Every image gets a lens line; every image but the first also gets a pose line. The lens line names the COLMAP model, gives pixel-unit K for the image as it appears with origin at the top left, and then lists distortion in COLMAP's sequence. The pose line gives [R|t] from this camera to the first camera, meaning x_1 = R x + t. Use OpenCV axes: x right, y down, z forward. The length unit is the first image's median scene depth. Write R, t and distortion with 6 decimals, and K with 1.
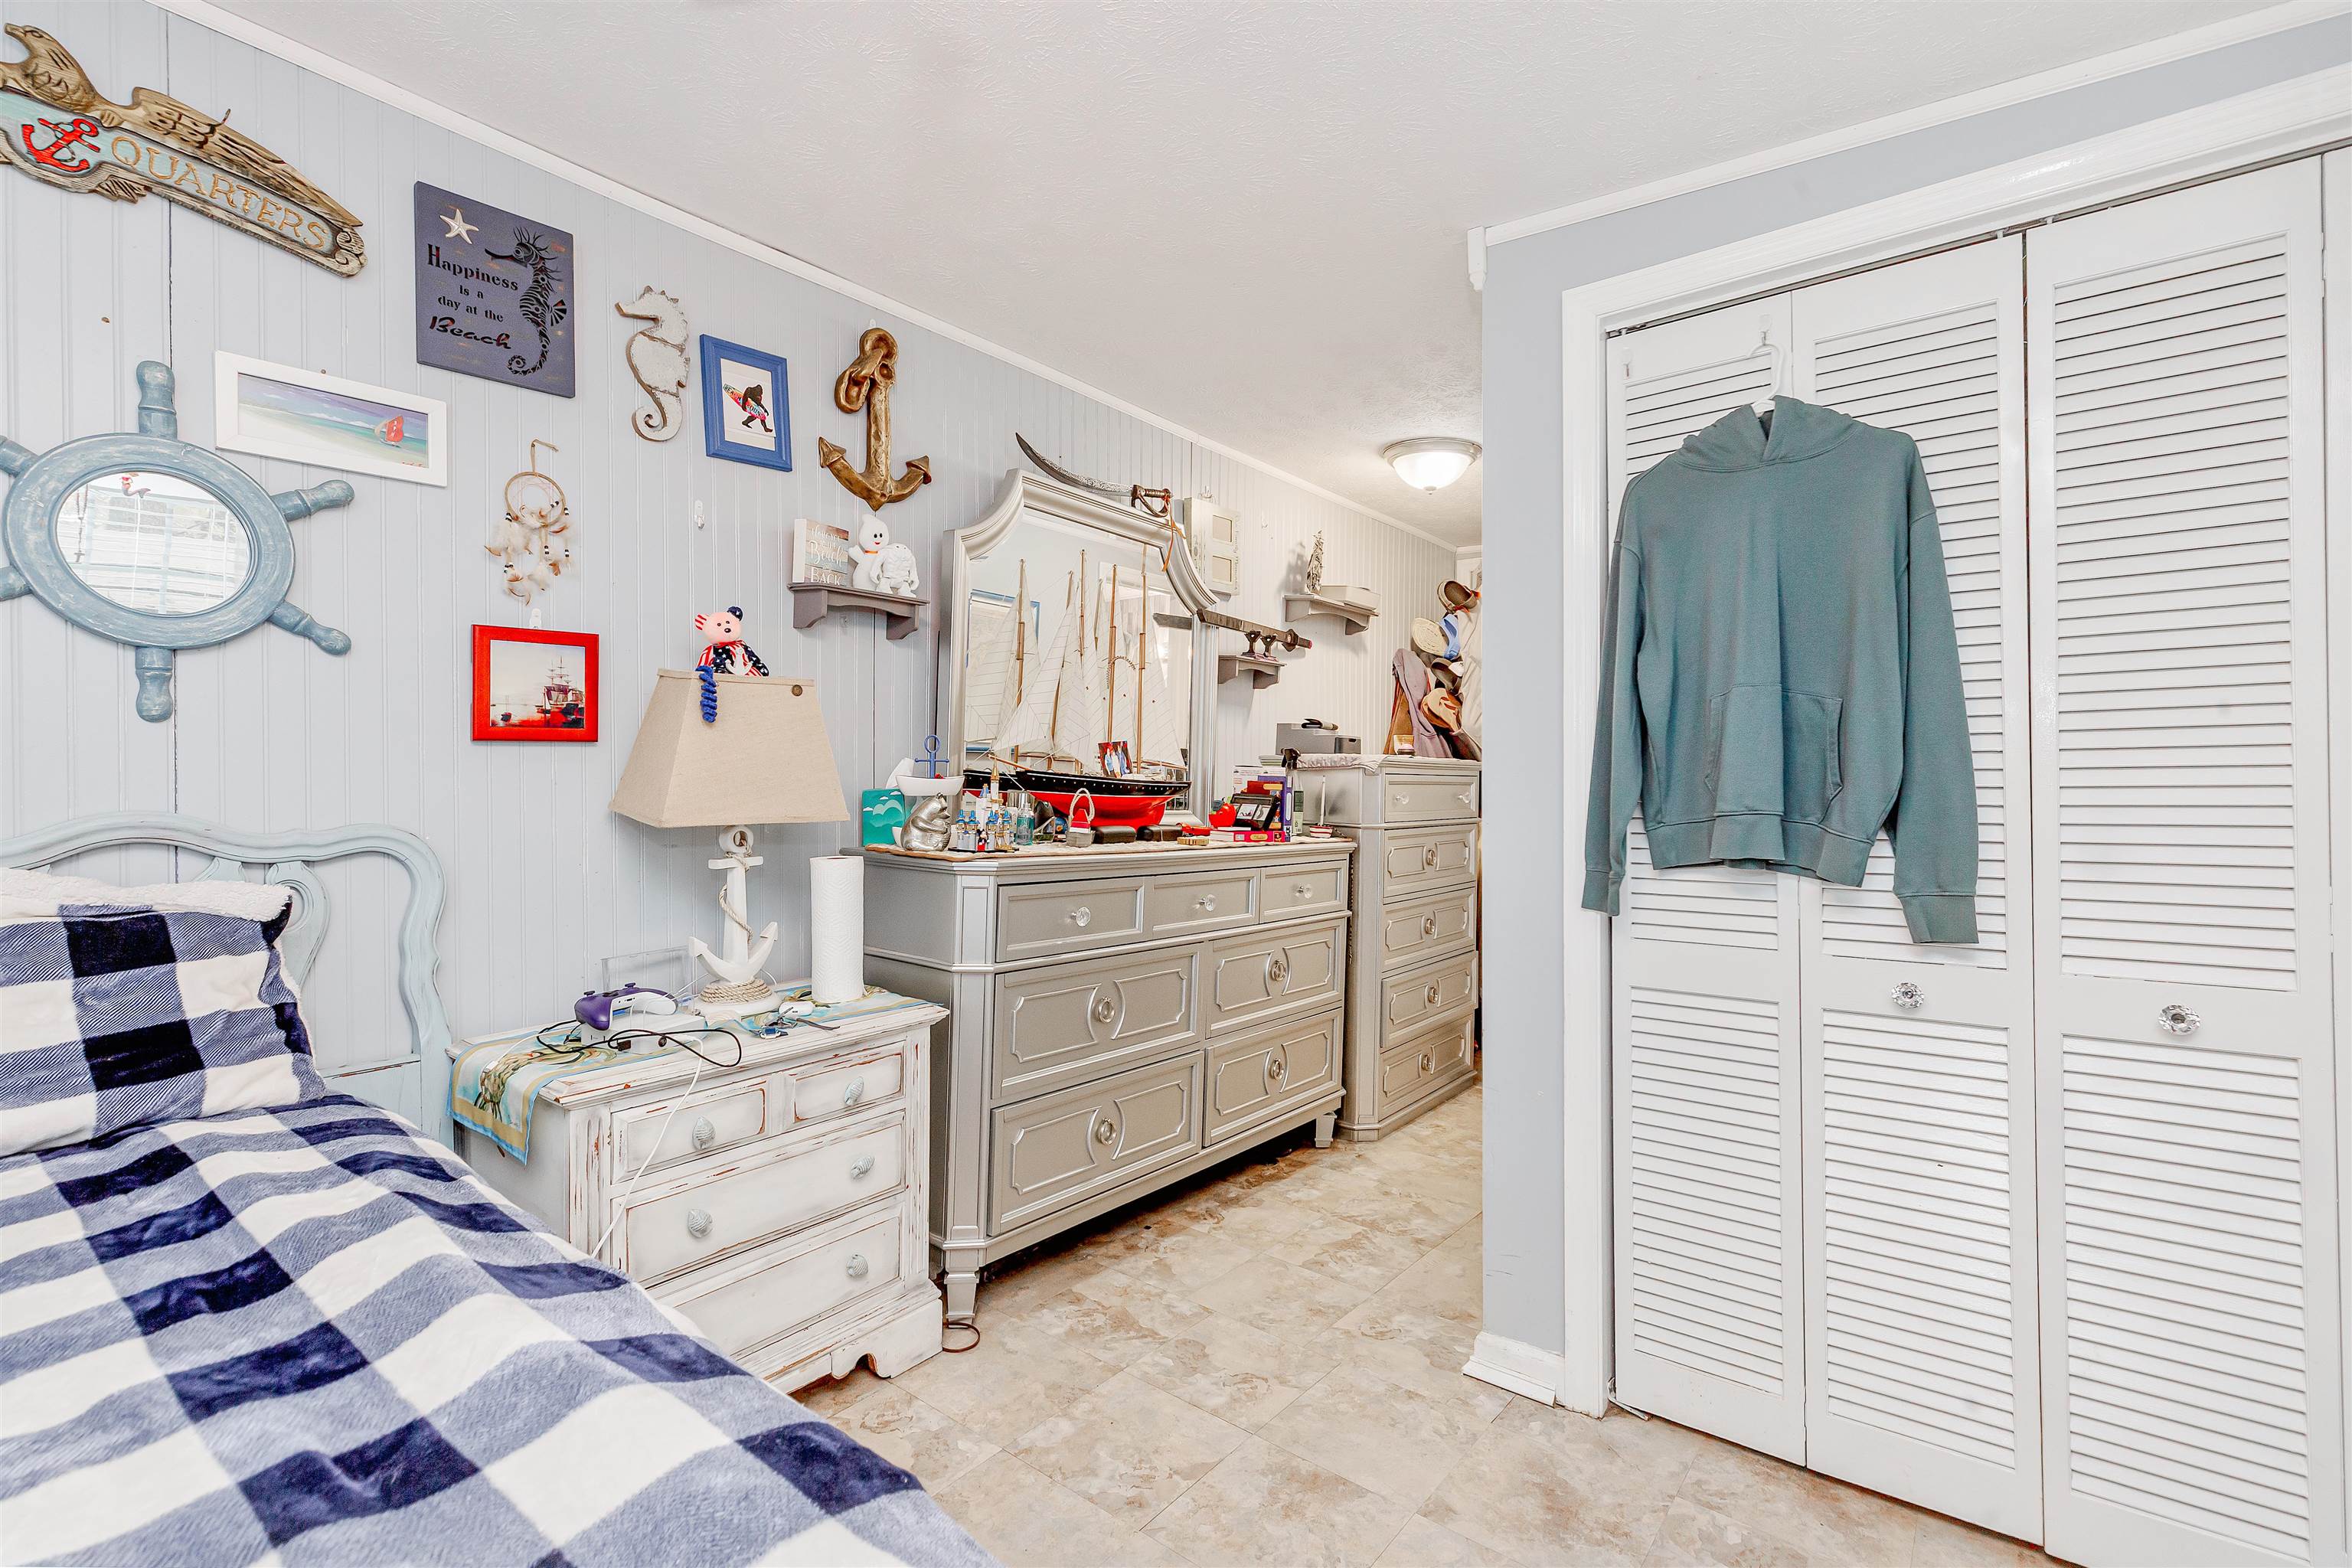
lens RADIAL K [[1079.1, 0, 1171.3], [0, 1079.1, 756.2], [0, 0, 1]] dist [0.021334, 0.000457]
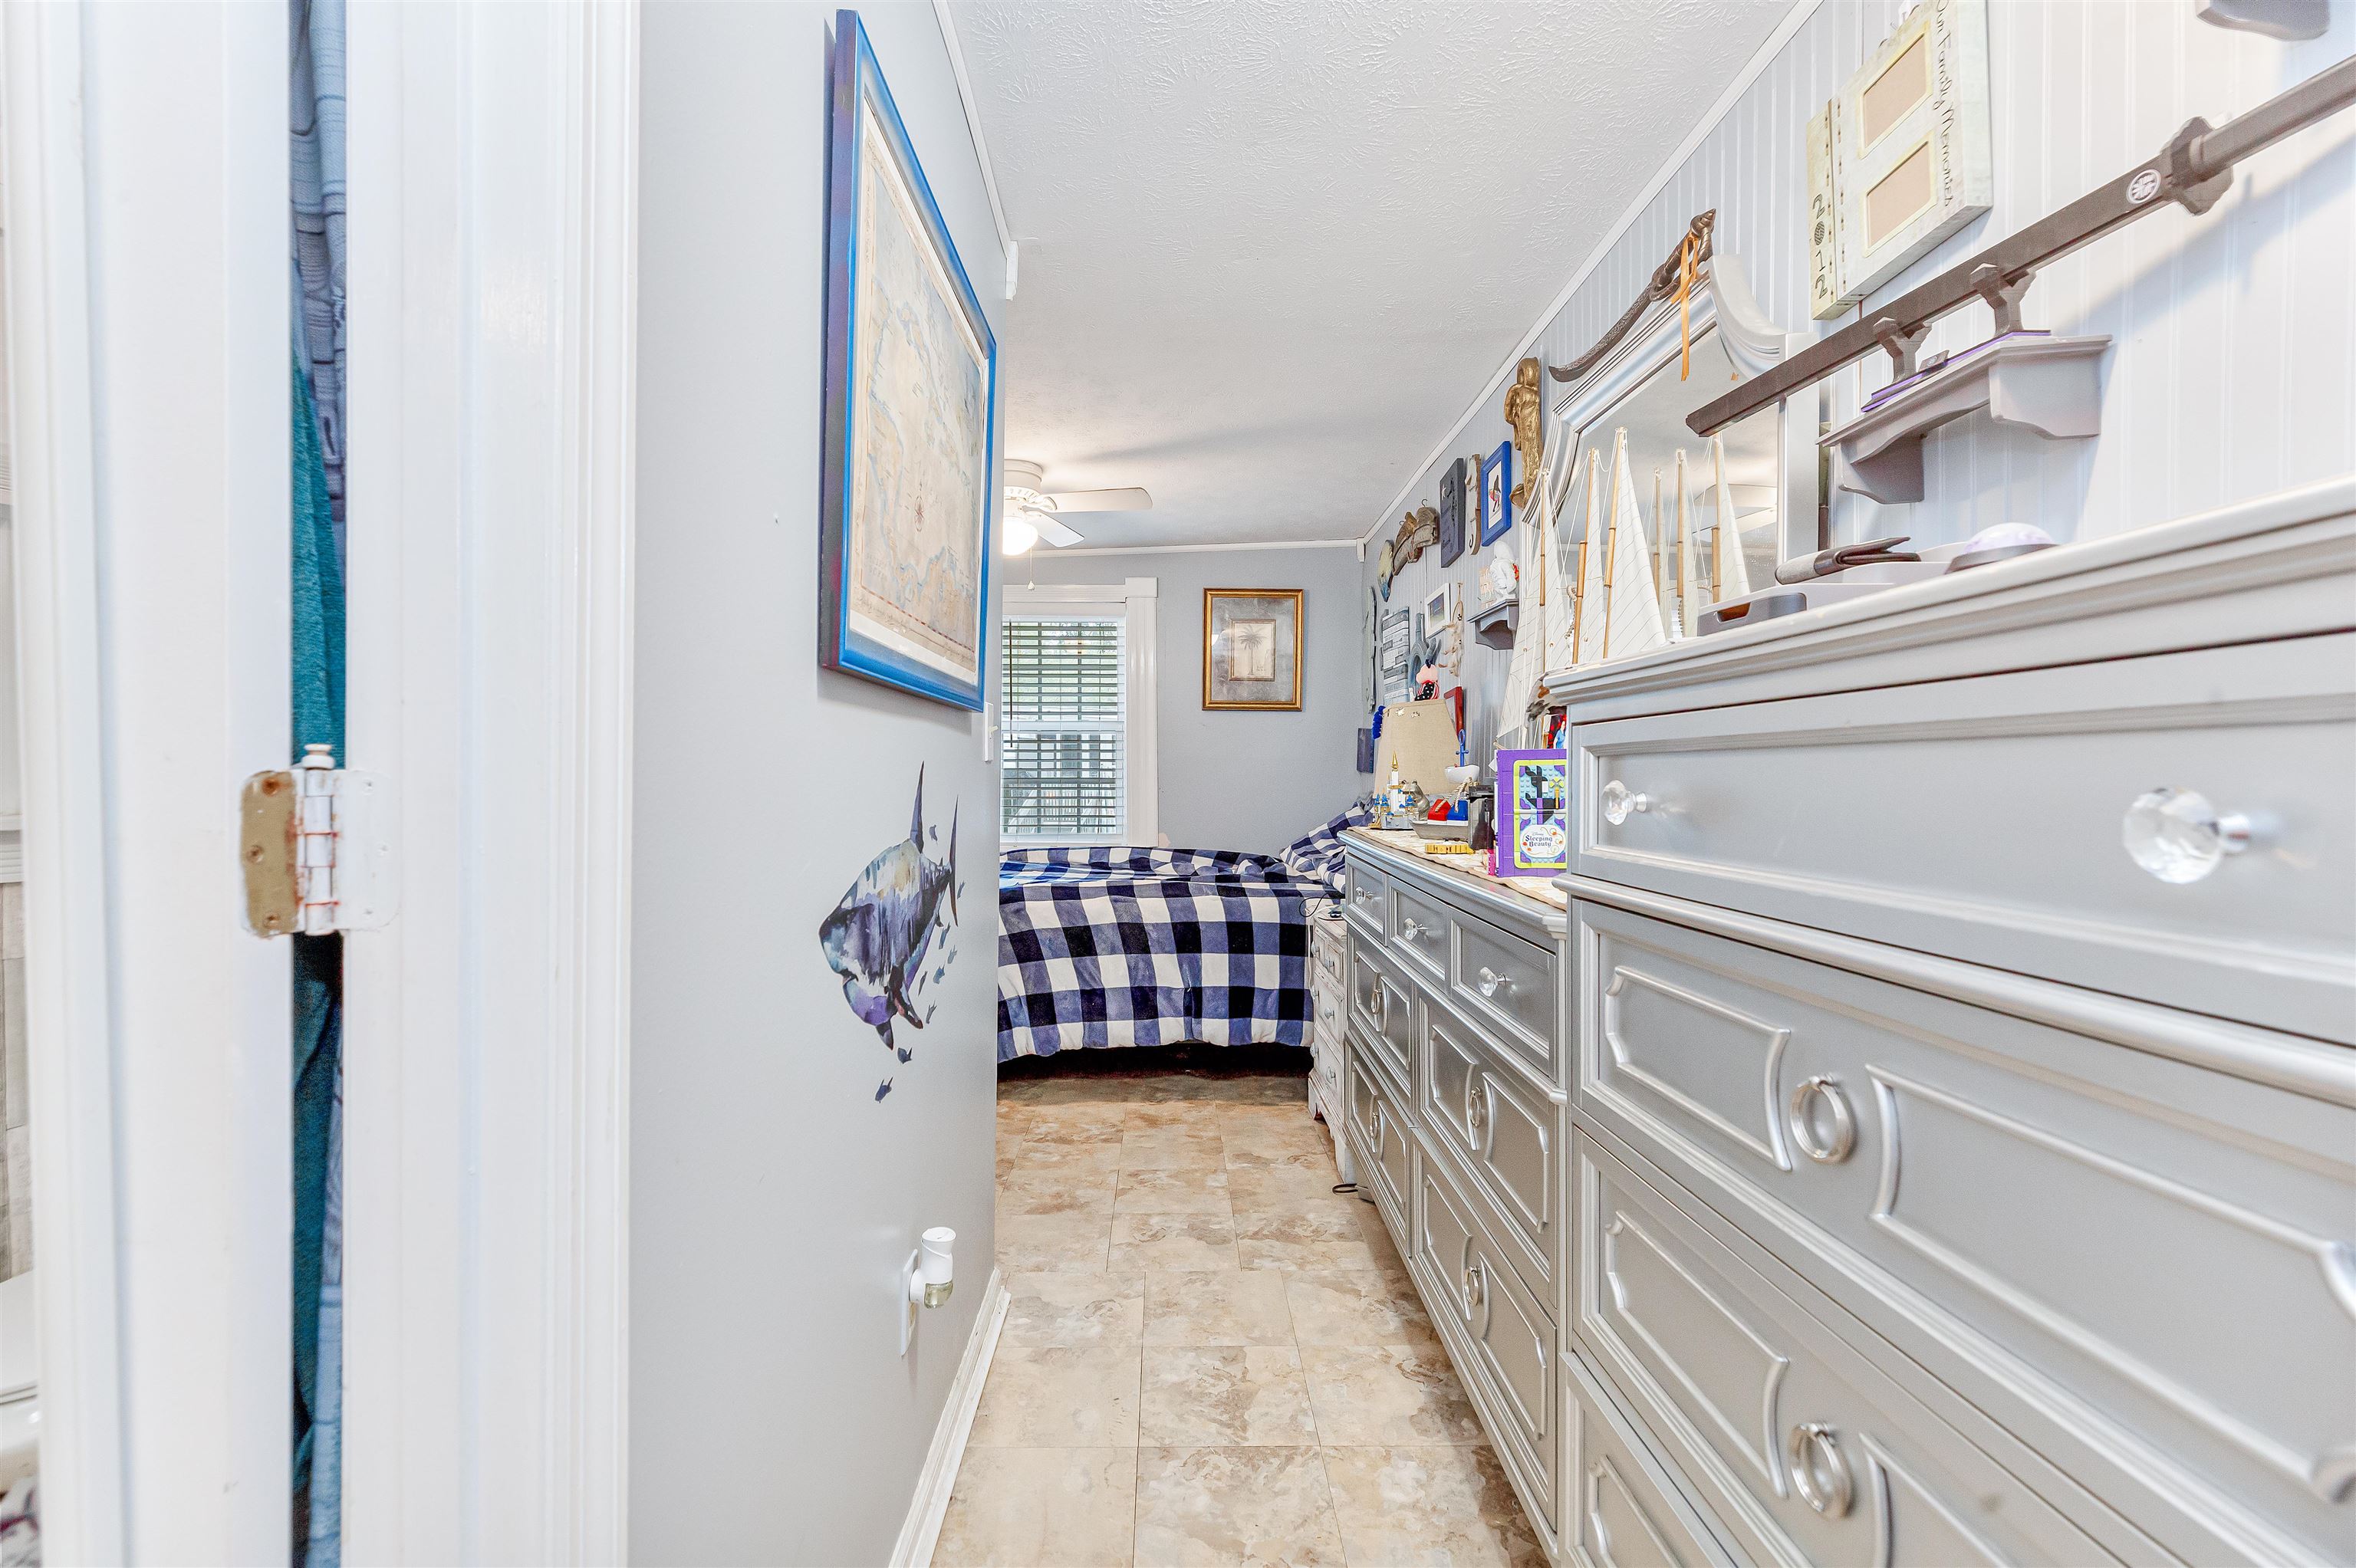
lens RADIAL K [[1049.8, 0, 1178.0], [0, 1049.8, 784.0], [0, 0, 1]] dist [0.001002, 0.000983]
pose [[-0.776615, -0.002800, -0.629969, 0.851244], [0.009853, 0.999814, -0.016589, 0.061149], [0.629898, -0.019090, -0.776443, 2.042693]]
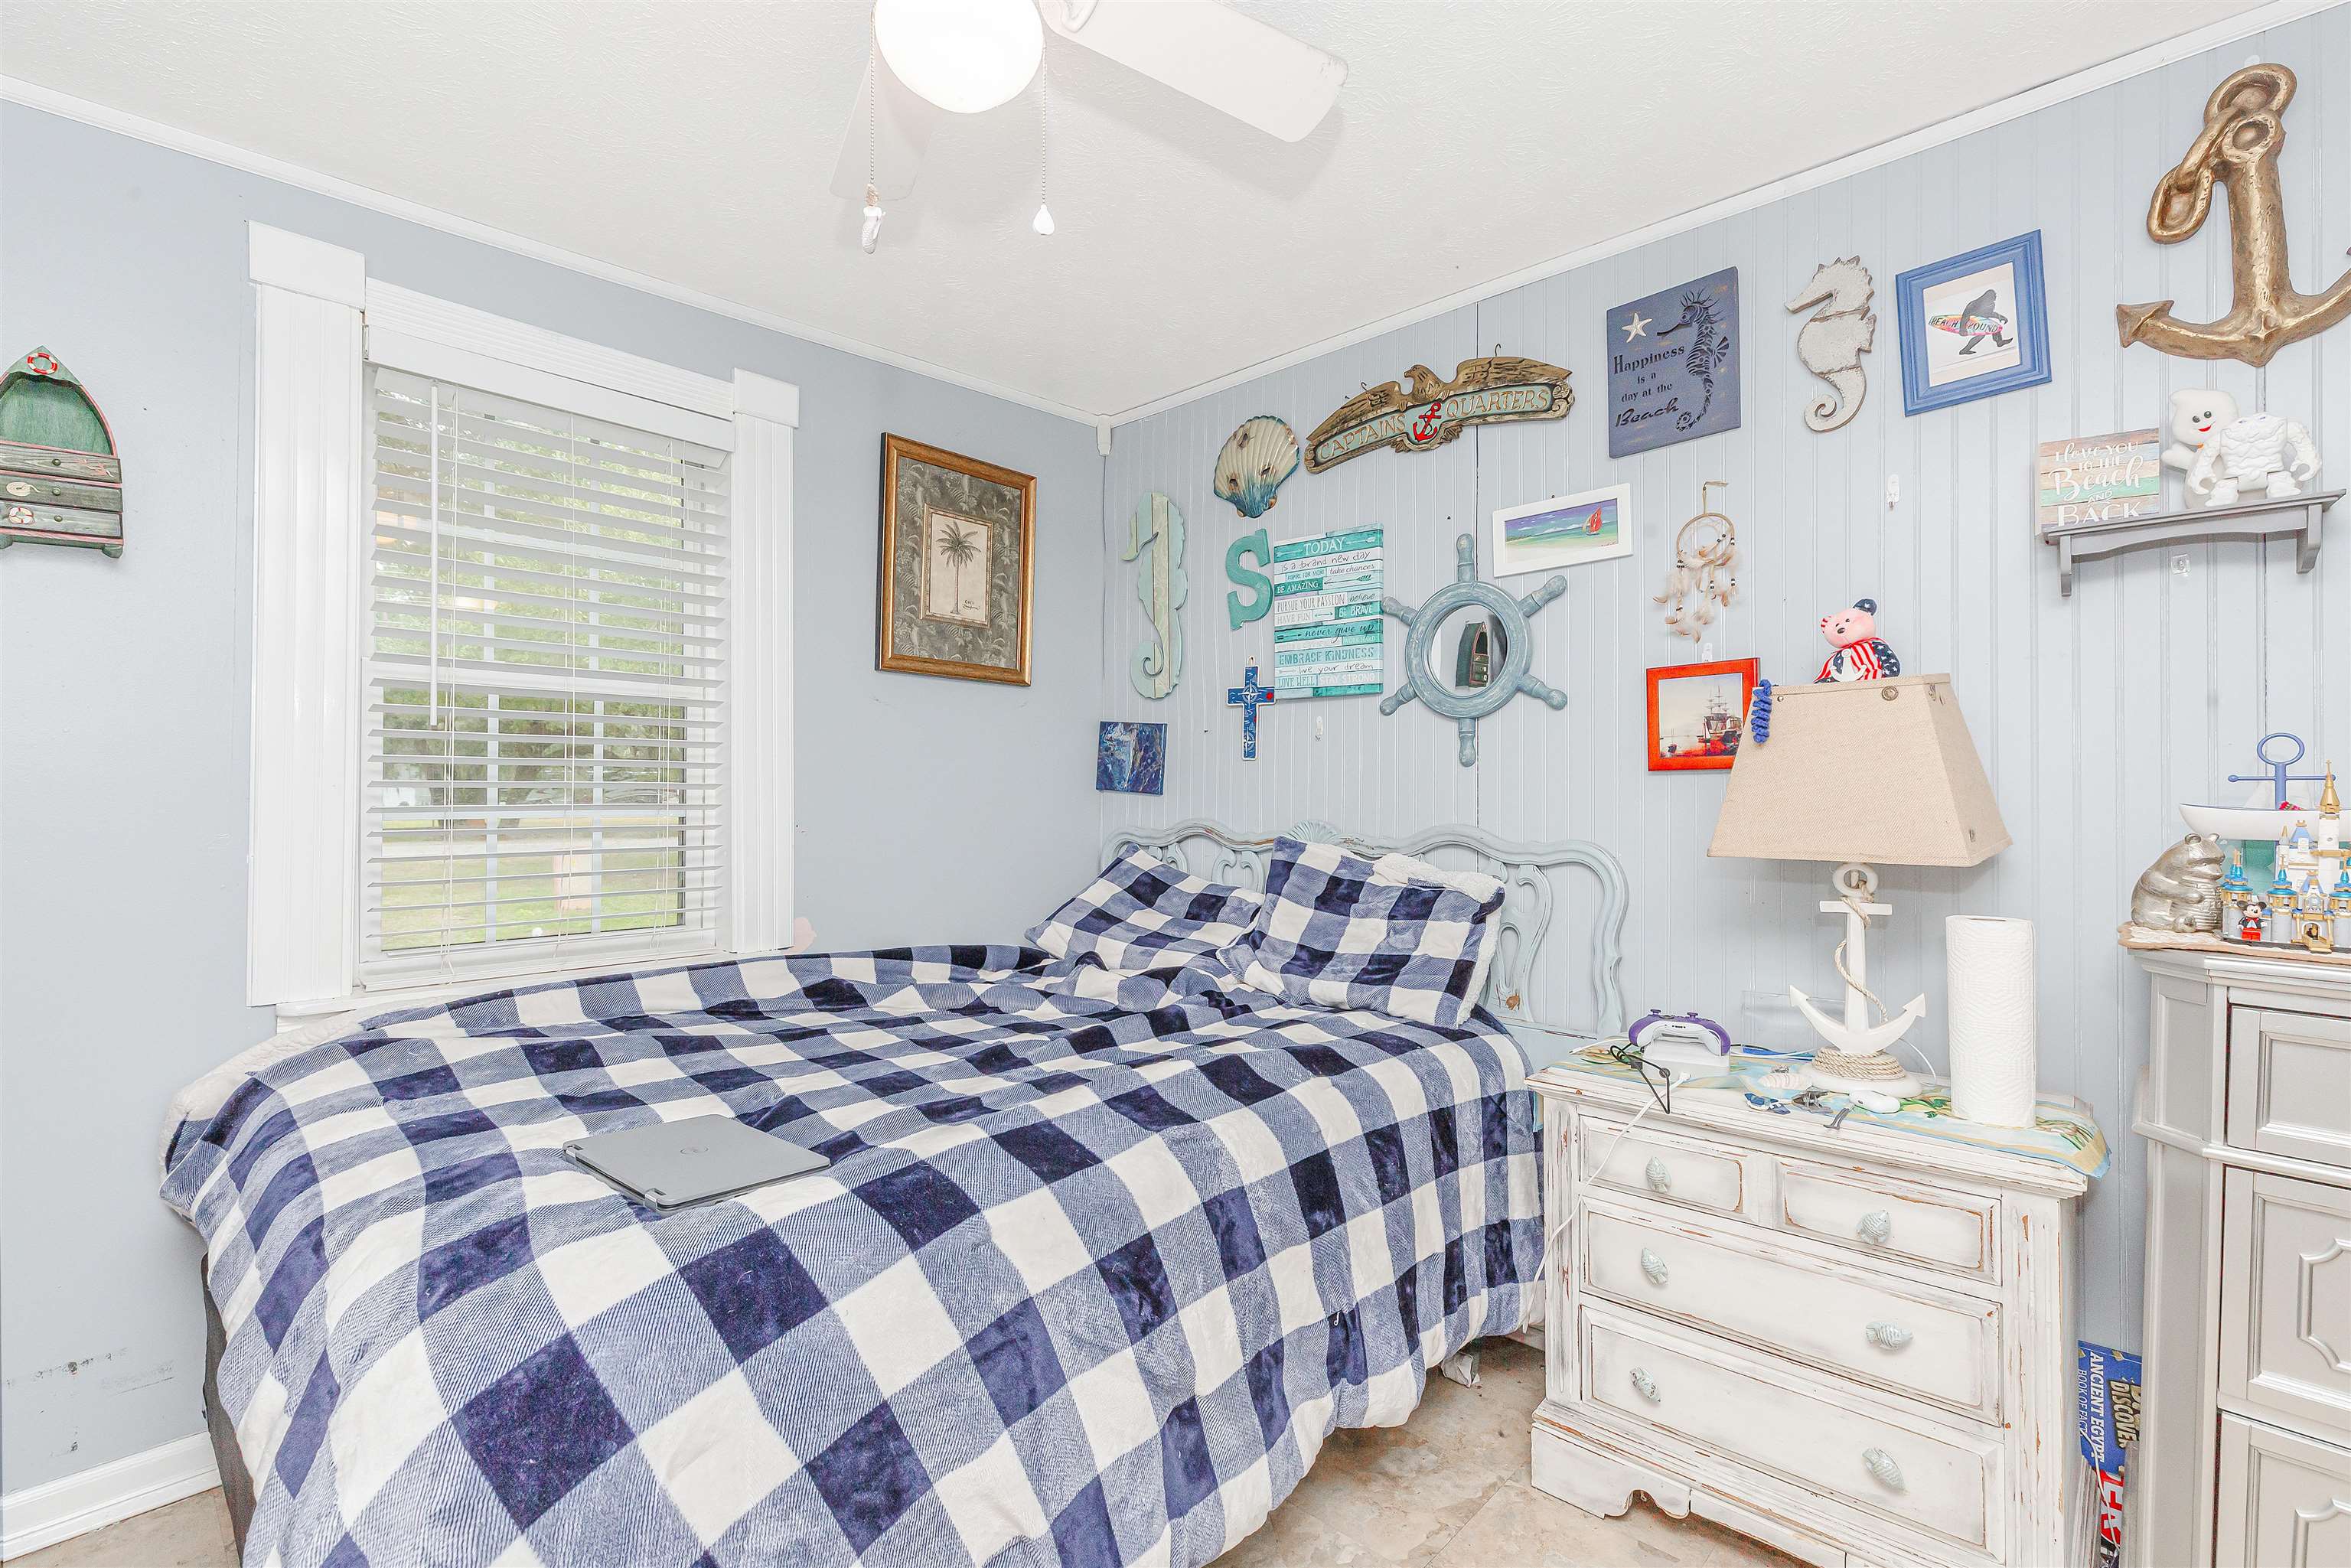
lens RADIAL K [[1047.6, 0, 1175.5], [0, 1047.6, 784.0], [0, 0, 1]] dist [0.001002, 0.000983]
pose [[-0.078131, -0.013940, -0.996846, 0.457349], [0.015009, 0.999772, -0.015157, 0.007770], [0.996830, -0.016146, -0.077904, 0.560419]]
